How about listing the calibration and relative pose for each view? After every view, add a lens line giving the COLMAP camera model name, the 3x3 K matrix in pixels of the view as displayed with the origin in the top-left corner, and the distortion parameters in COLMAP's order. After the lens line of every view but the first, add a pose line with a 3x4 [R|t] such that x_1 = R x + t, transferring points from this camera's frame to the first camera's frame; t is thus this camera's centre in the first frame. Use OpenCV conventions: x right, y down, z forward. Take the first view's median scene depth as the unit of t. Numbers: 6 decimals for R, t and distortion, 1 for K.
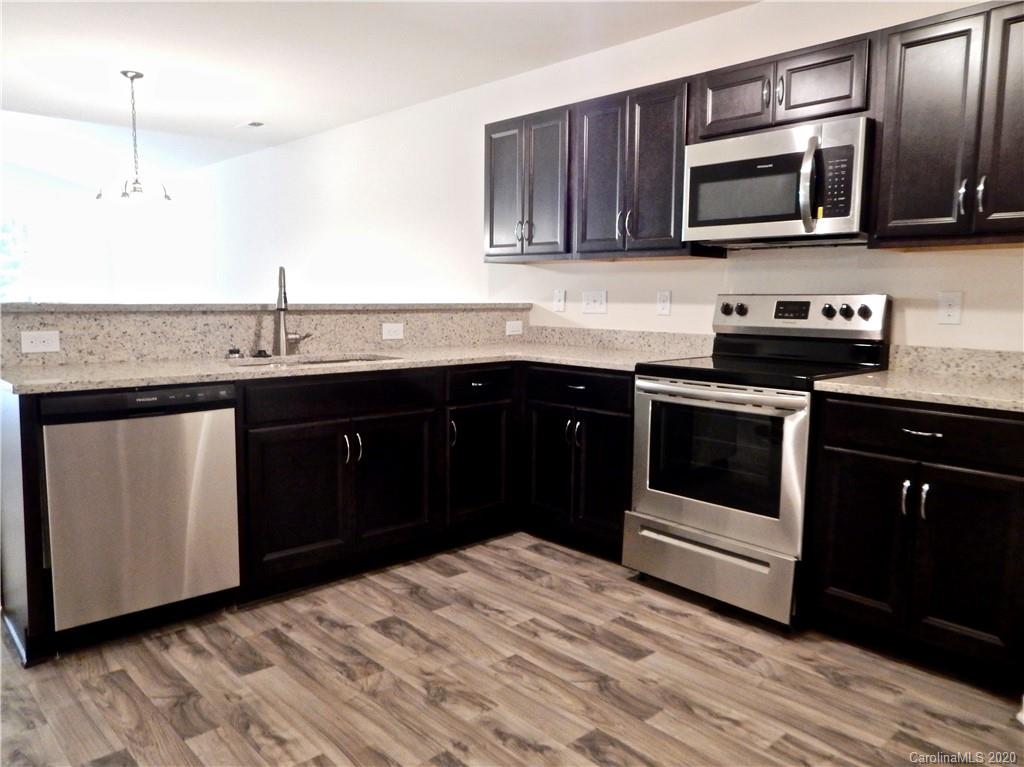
lens RADIAL K [[756.0, 0, 512.0], [0, 756.0, 383.5], [0, 0, 1]] dist [-0.008638, 0.001003]
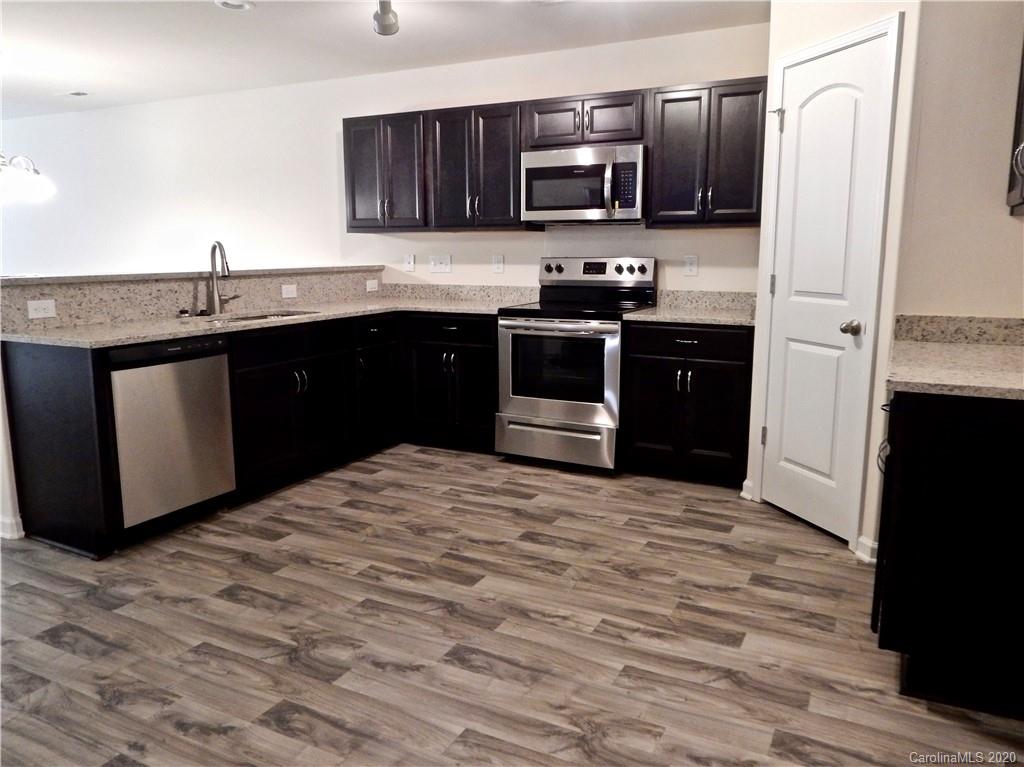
lens RADIAL K [[756.0, 0, 512.0], [0, 756.0, 383.5], [0, 0, 1]] dist [-0.008638, 0.001003]
pose [[0.937367, -0.072453, 0.340724, -0.306715], [0.051201, 0.996164, 0.070969, 0.013996], [-0.344559, -0.049079, 0.937481, -0.345962]]
